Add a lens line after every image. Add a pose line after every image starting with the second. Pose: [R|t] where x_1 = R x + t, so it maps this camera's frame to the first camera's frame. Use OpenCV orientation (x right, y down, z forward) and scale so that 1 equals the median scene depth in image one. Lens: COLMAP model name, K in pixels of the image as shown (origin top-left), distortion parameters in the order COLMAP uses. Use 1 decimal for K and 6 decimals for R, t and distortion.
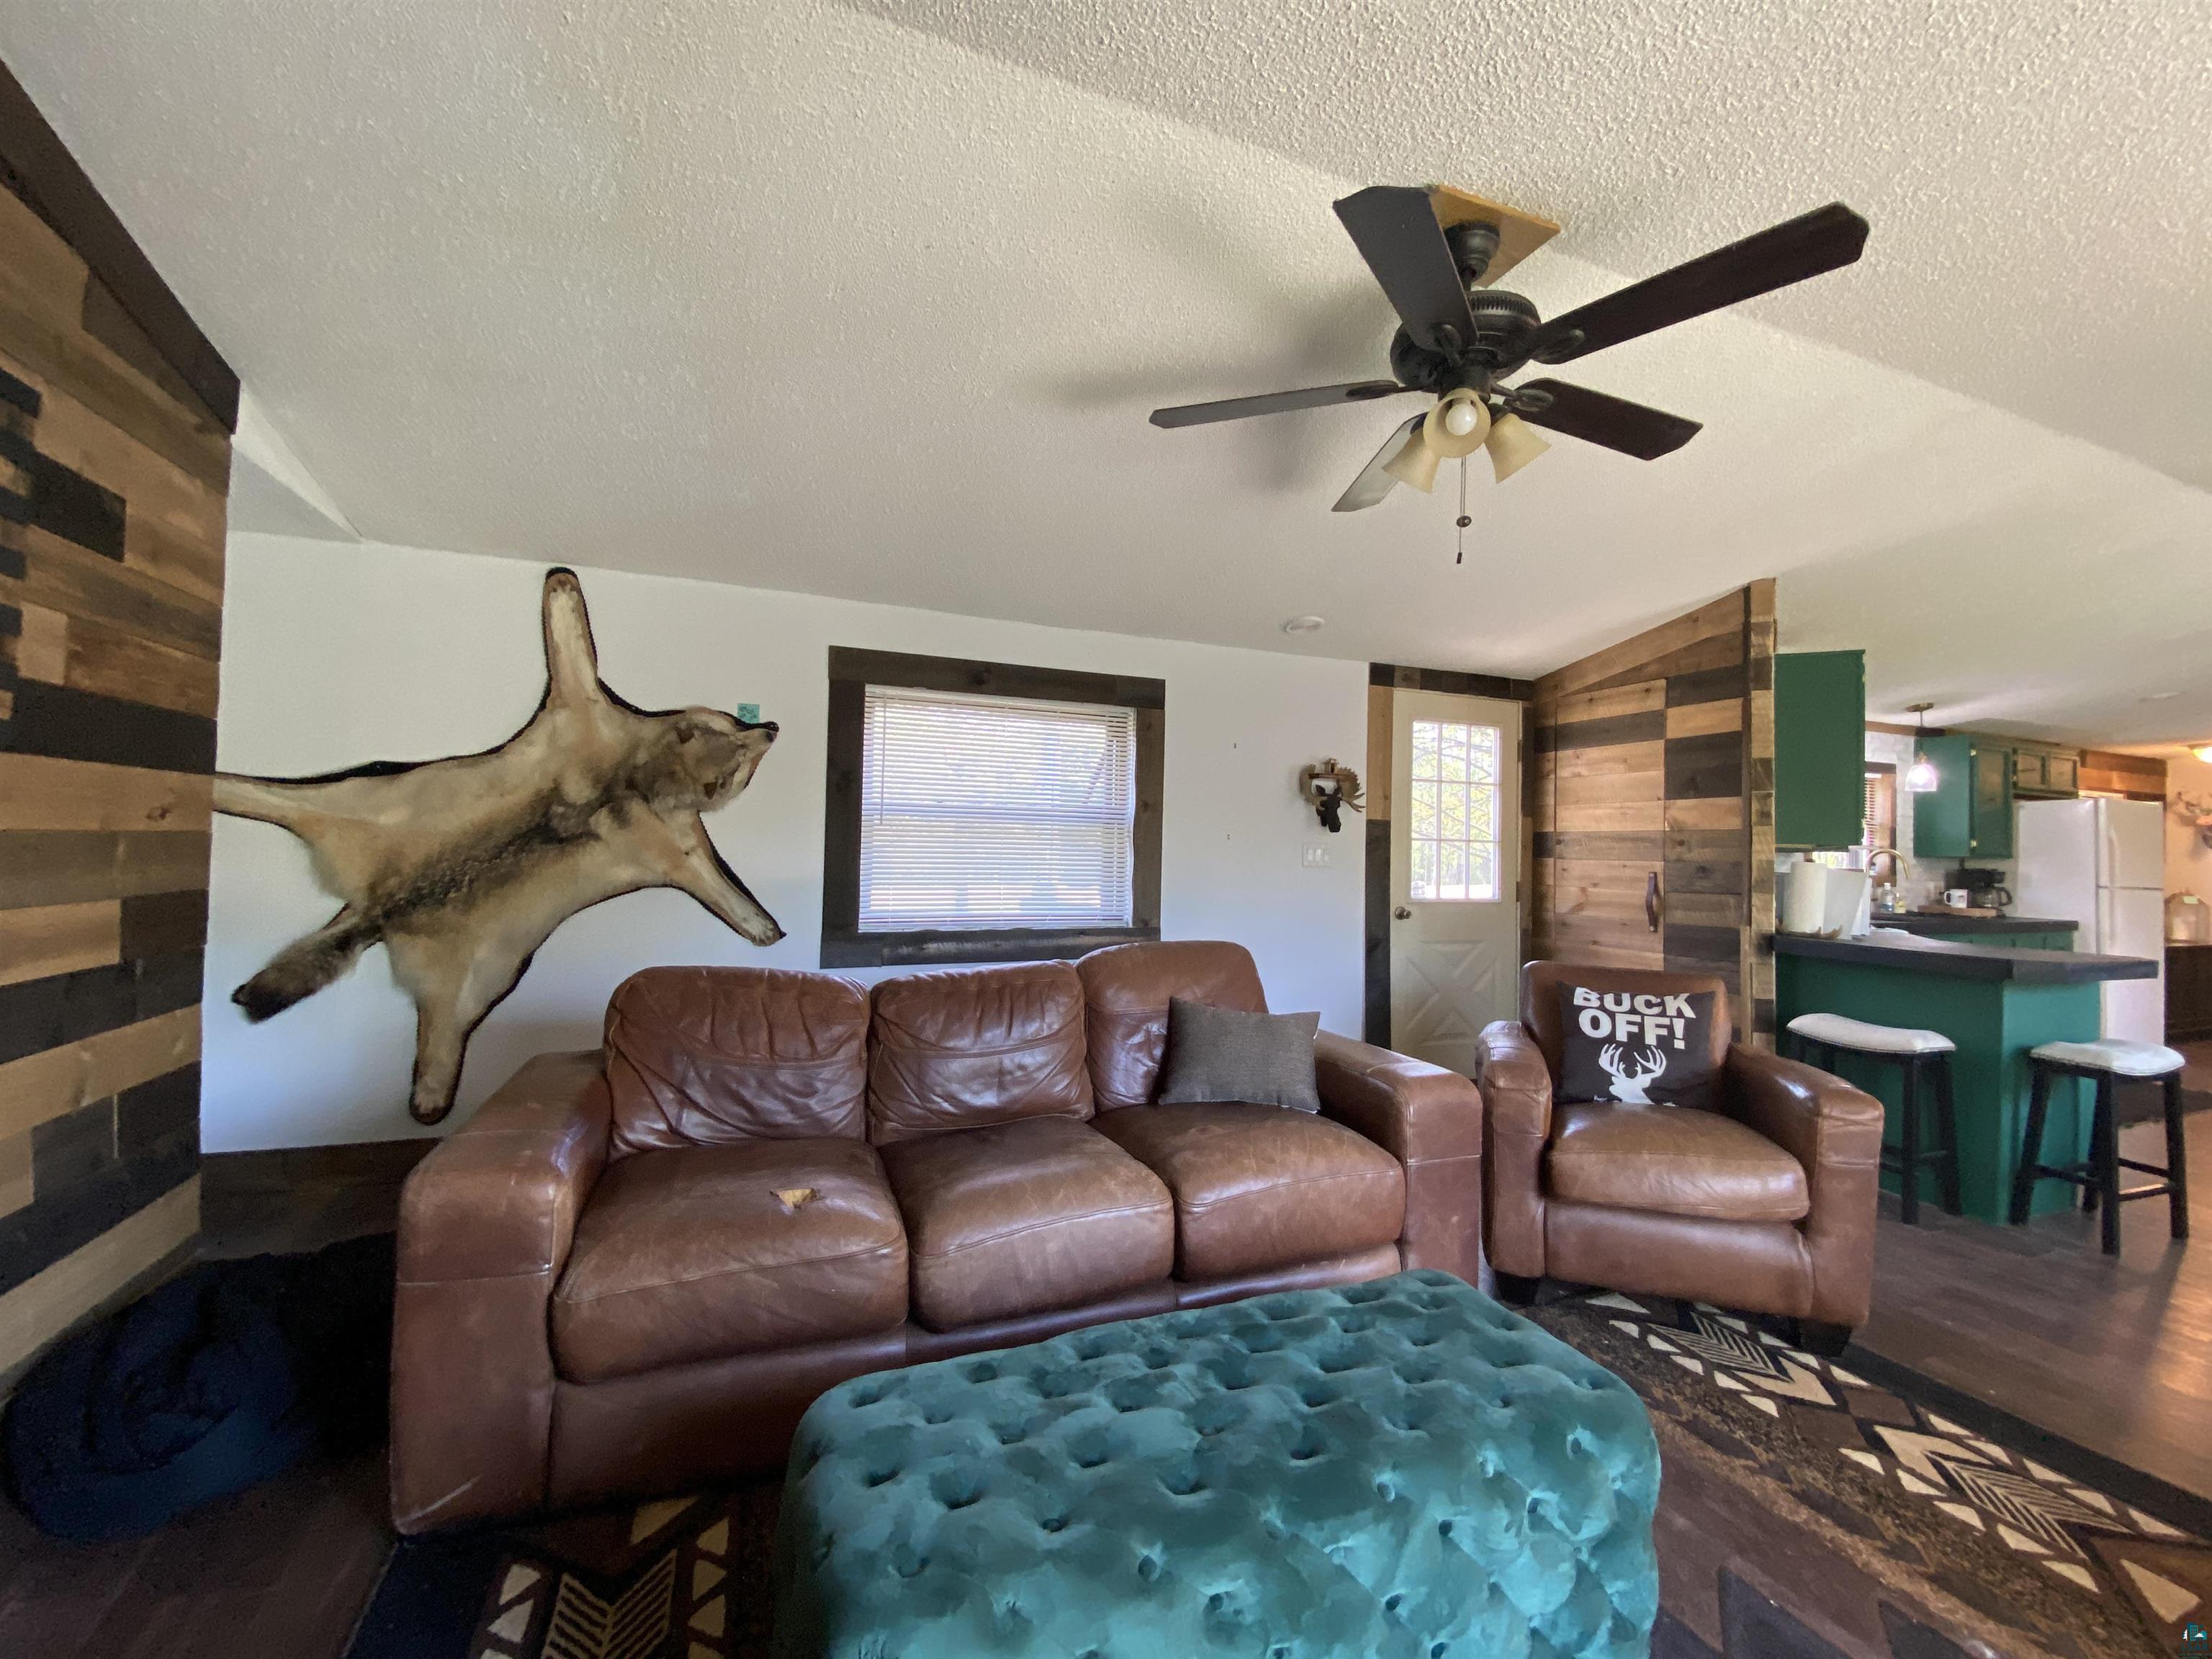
lens RADIAL K [[894.6, 0, 1105.9], [0, 894.6, 818.3], [0, 0, 1]] dist [0.006845, -0.014436]
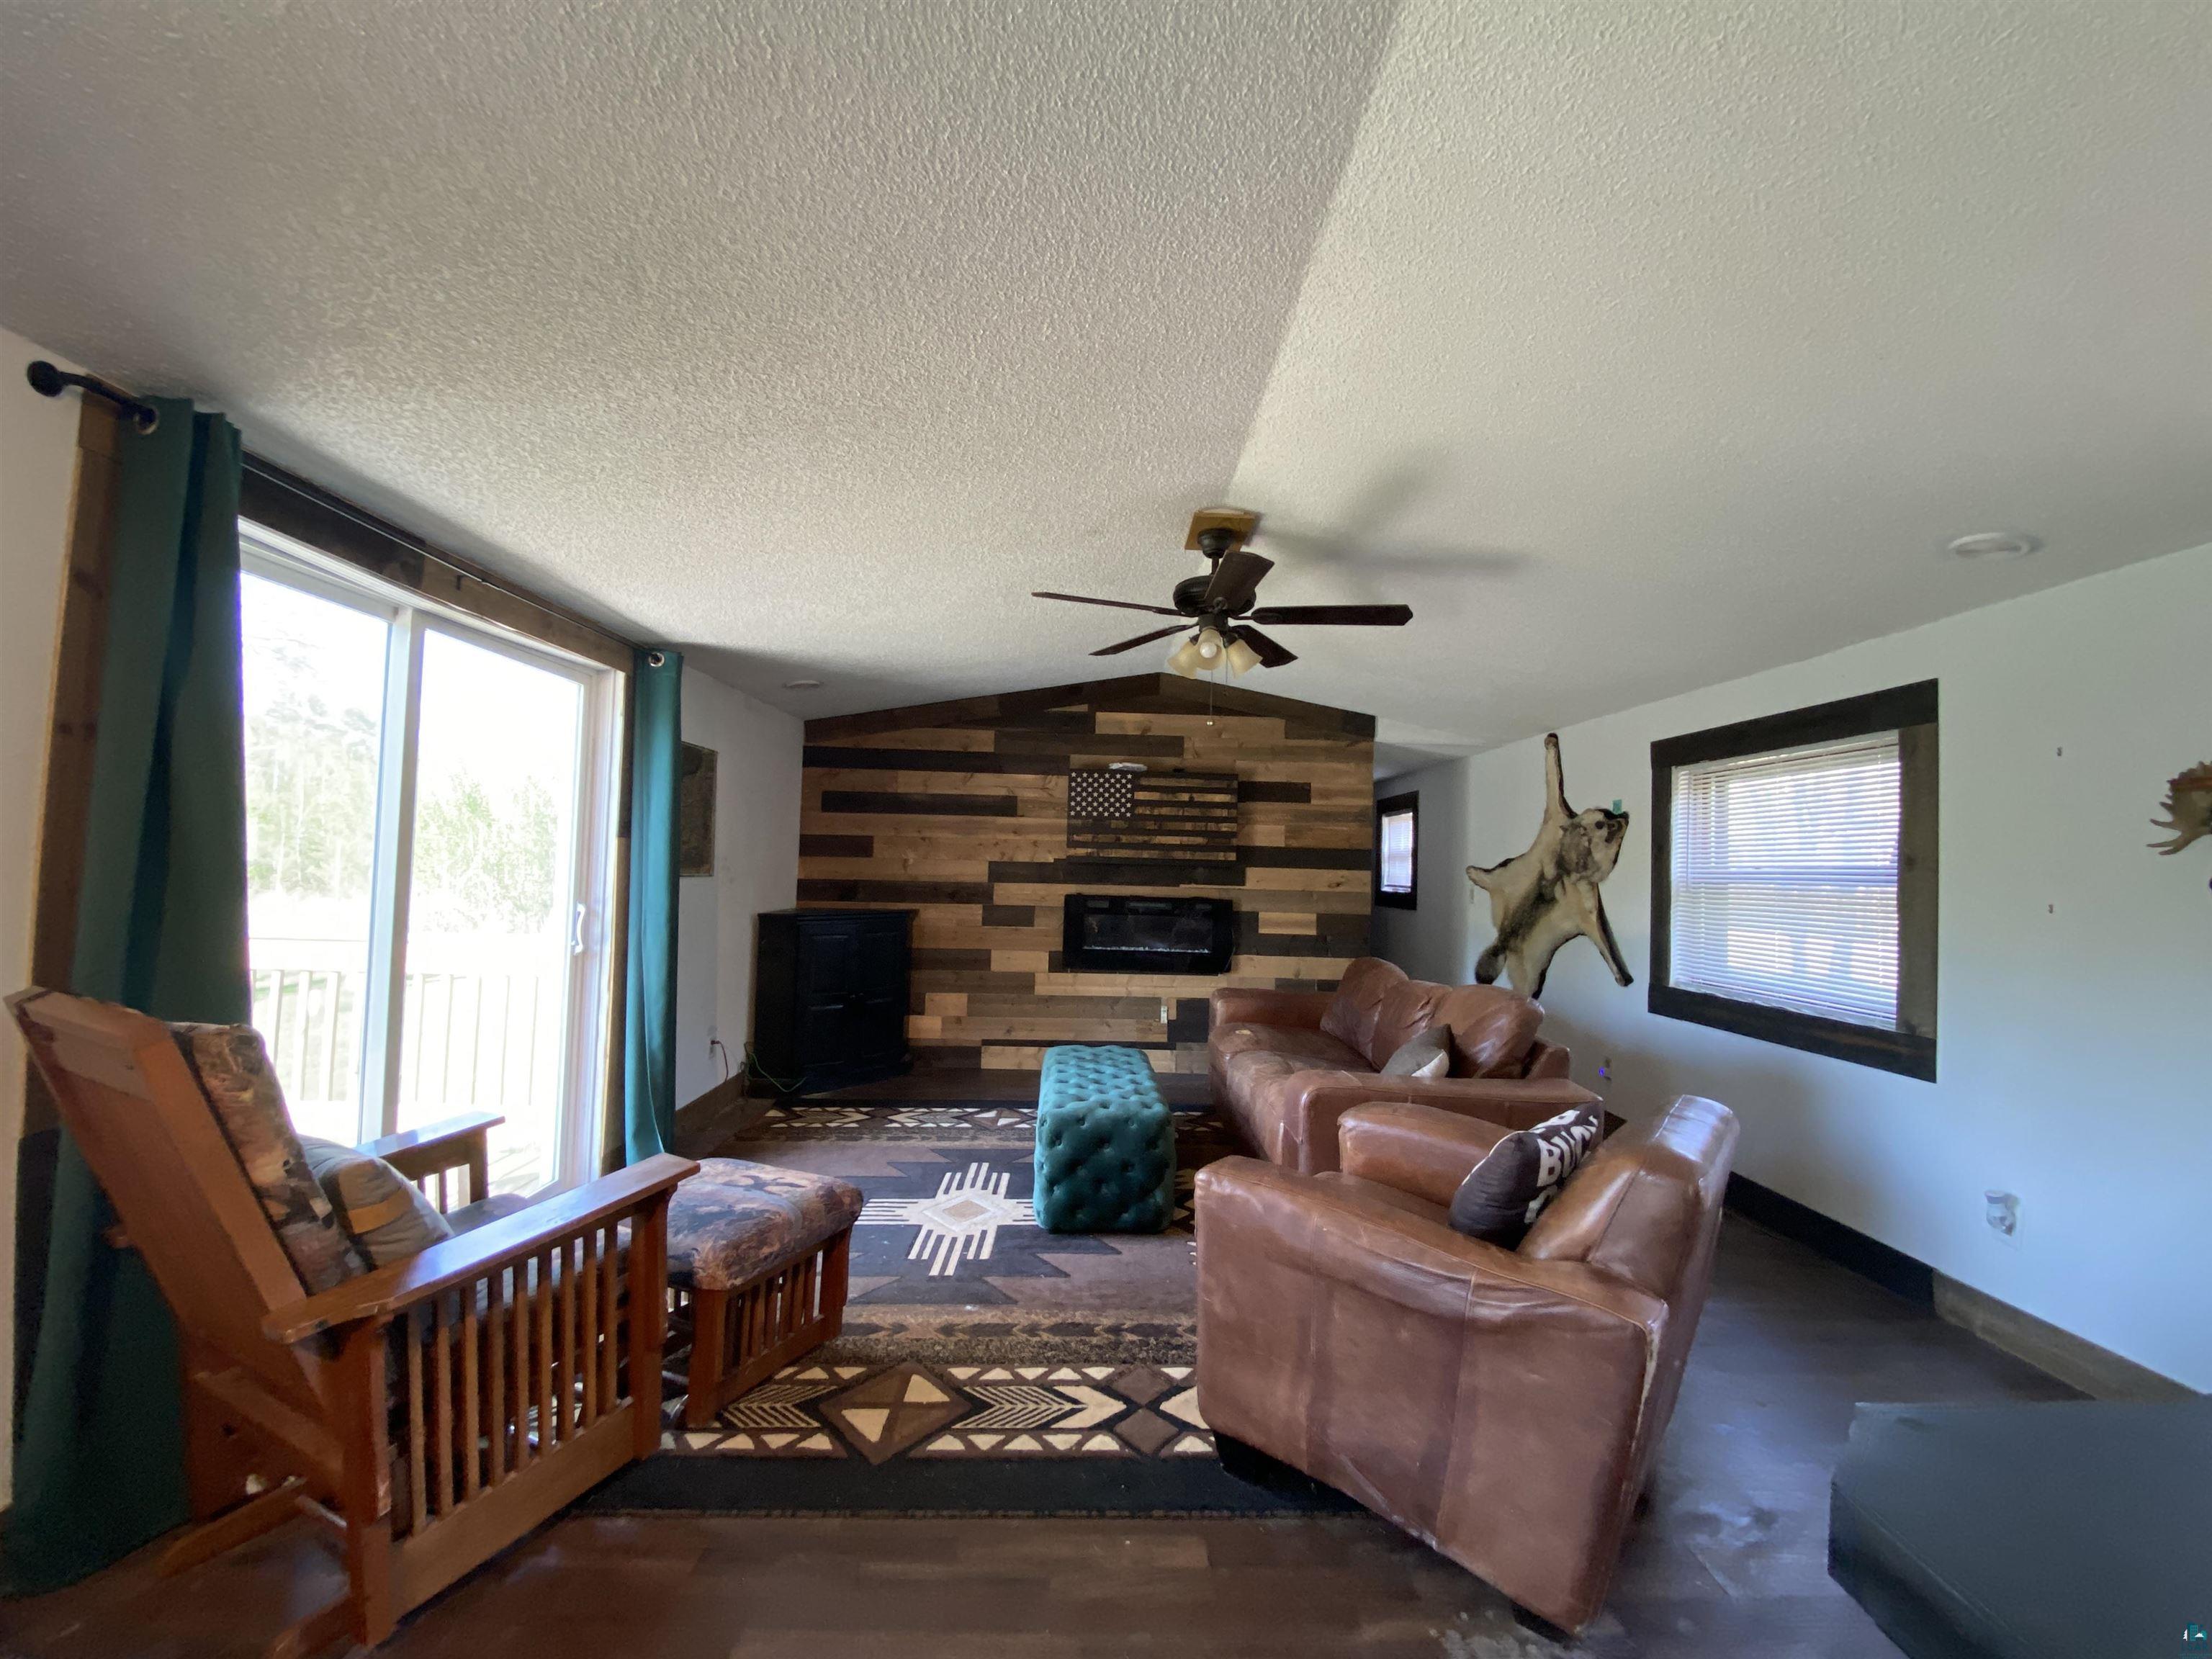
lens RADIAL K [[894.6, 0, 1135.6], [0, 894.6, 816.1], [0, 0, 1]] dist [0.006845, -0.014436]
pose [[-0.315049, -0.089522, -0.944844, 1.150455], [-0.011476, 0.995828, -0.090526, 0.024981], [0.949006, -0.017677, -0.314762, 0.793209]]
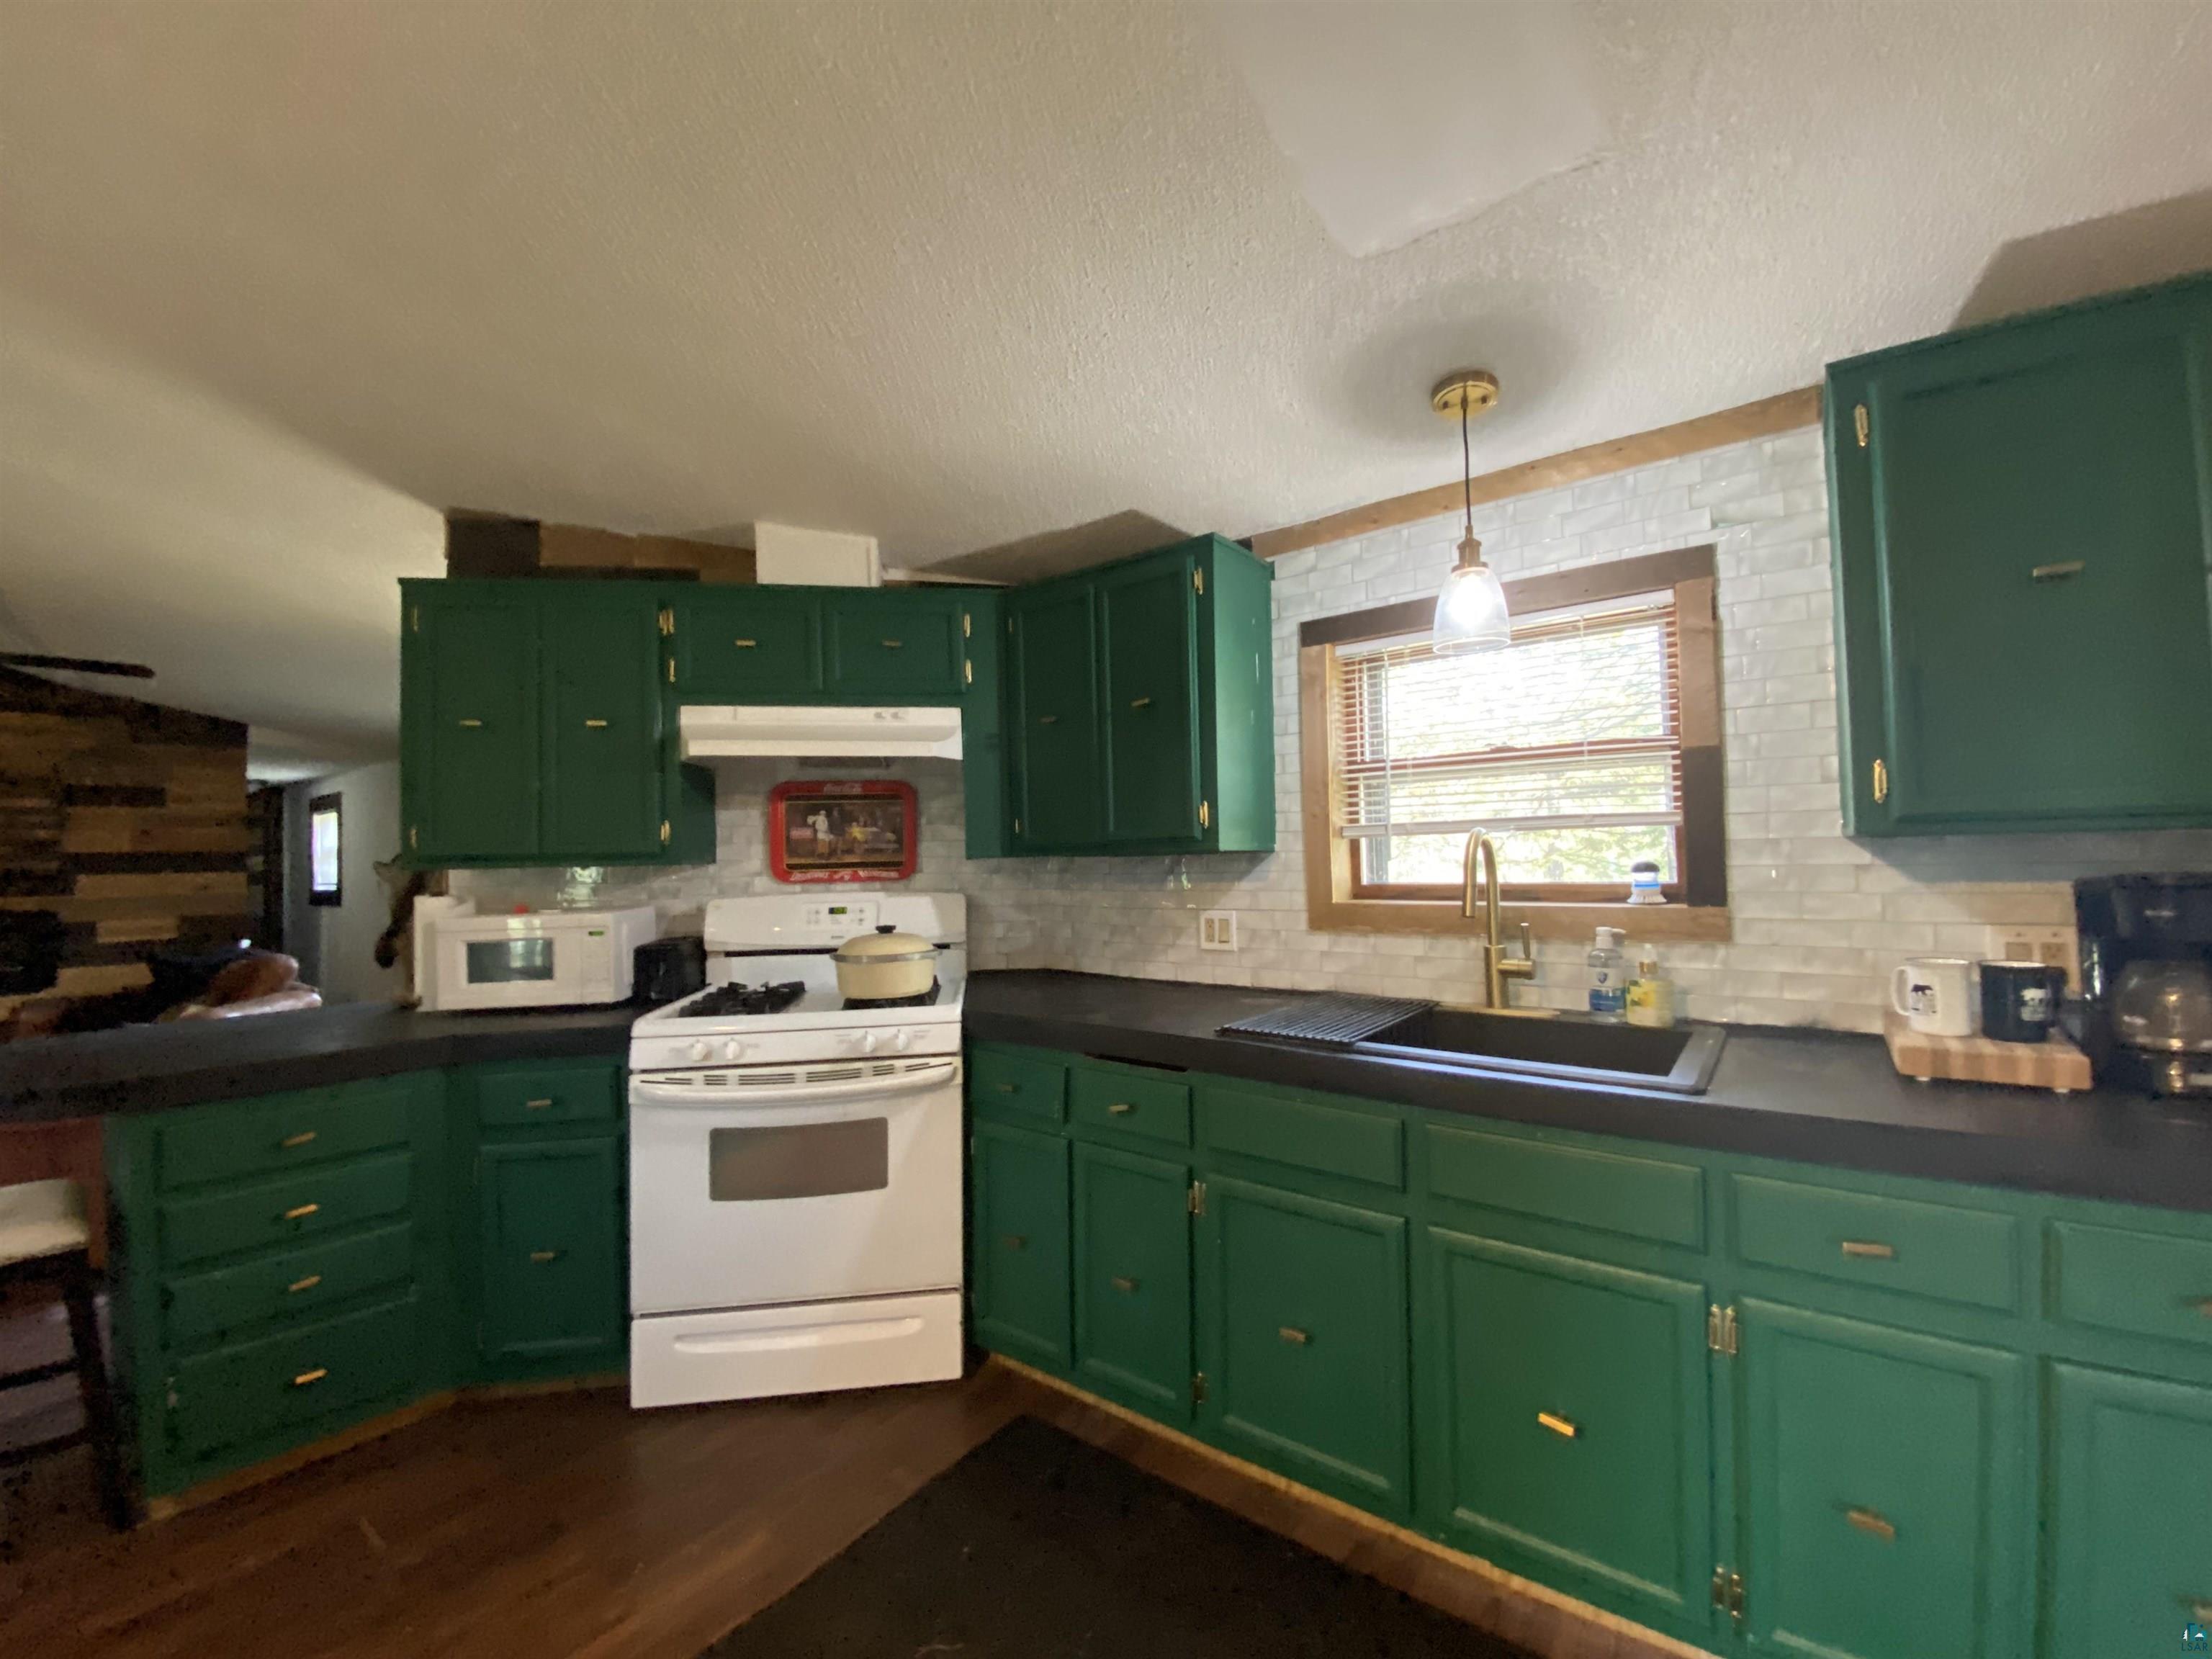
lens RADIAL K [[894.6, 0, 1111.0], [0, 894.6, 834.7], [0, 0, 1]] dist [0.006845, -0.014436]
pose [[0.532409, -0.061779, -0.844230, 1.871390], [0.065796, 0.997336, -0.031489, 0.069046], [0.843926, -0.038782, 0.535056, 1.209846]]
